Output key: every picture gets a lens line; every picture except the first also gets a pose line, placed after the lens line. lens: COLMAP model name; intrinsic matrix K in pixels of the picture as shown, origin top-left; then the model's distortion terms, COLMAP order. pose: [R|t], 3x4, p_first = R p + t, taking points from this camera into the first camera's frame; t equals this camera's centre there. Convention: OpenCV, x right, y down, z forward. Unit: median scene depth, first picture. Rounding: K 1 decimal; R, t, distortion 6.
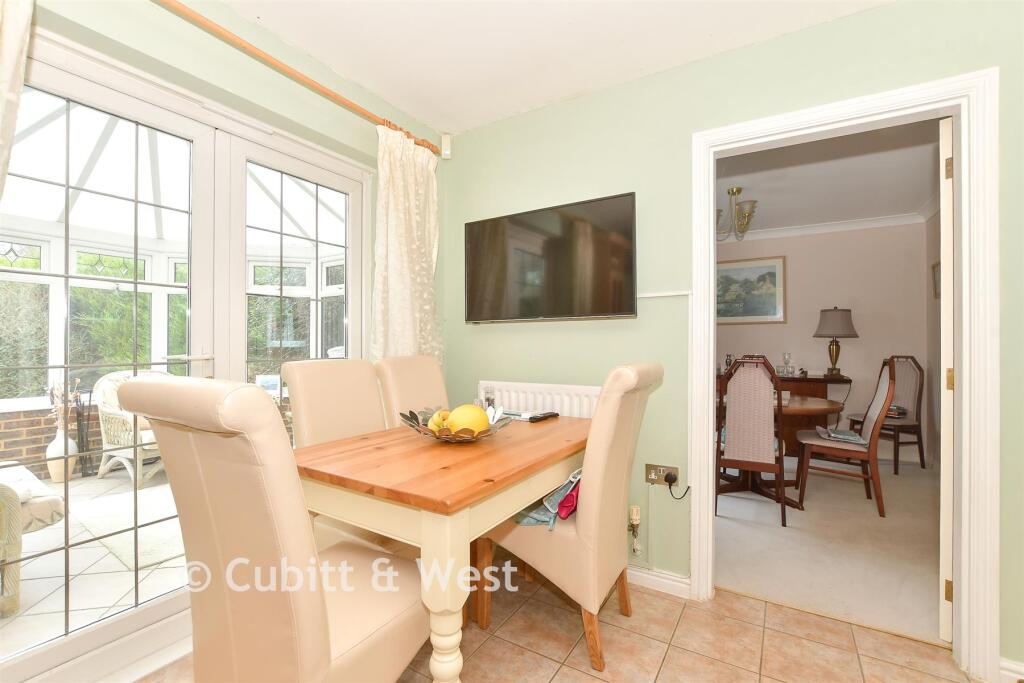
lens RADIAL K [[452.9, 0, 512.0], [0, 452.9, 341.5], [0, 0, 1]] dist [-0.004055, -0.000033]
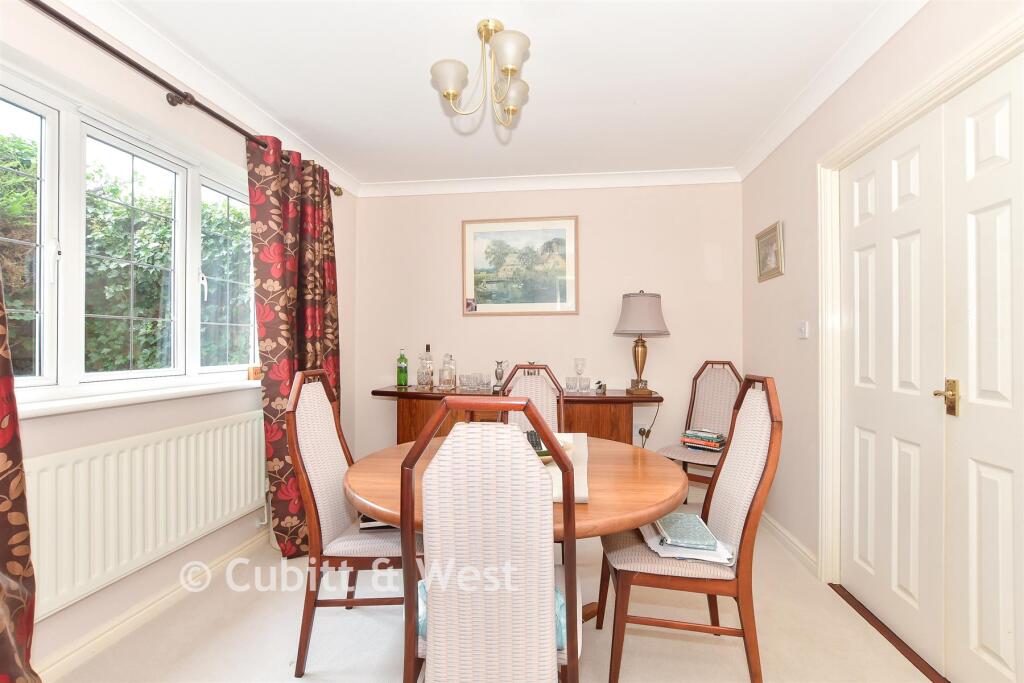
lens RADIAL K [[452.9, 0, 512.0], [0, 452.9, 341.5], [0, 0, 1]] dist [-0.004055, -0.000033]
pose [[0.917736, 0.003772, 0.397172, 0.263618], [-0.003789, 0.999993, -0.000742, 0.001986], [-0.397172, -0.000824, 0.917744, 0.448064]]
